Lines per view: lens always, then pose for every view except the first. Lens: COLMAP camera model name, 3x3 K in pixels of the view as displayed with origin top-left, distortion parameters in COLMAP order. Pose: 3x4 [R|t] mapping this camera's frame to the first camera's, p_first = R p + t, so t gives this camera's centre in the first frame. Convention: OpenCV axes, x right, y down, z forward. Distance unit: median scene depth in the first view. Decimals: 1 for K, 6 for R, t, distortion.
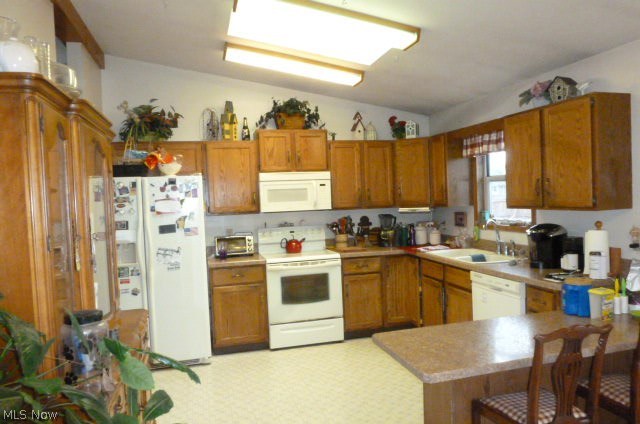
lens RADIAL K [[458.7, 0, 320.0], [0, 458.7, 212.0], [0, 0, 1]] dist [-0.039872, -0.001877]
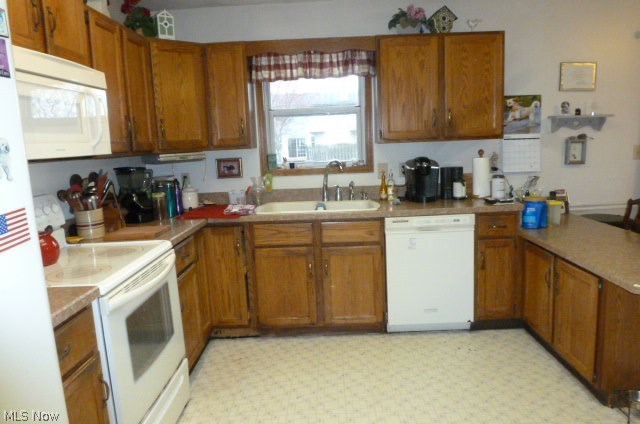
lens RADIAL K [[458.7, 0, 320.0], [0, 458.7, 212.0], [0, 0, 1]] dist [-0.039872, -0.001877]
pose [[0.269163, -0.125024, 0.954945, -0.432435], [0.064598, 0.991649, 0.111621, 0.015836], [-0.960926, 0.031643, 0.274992, 0.776355]]
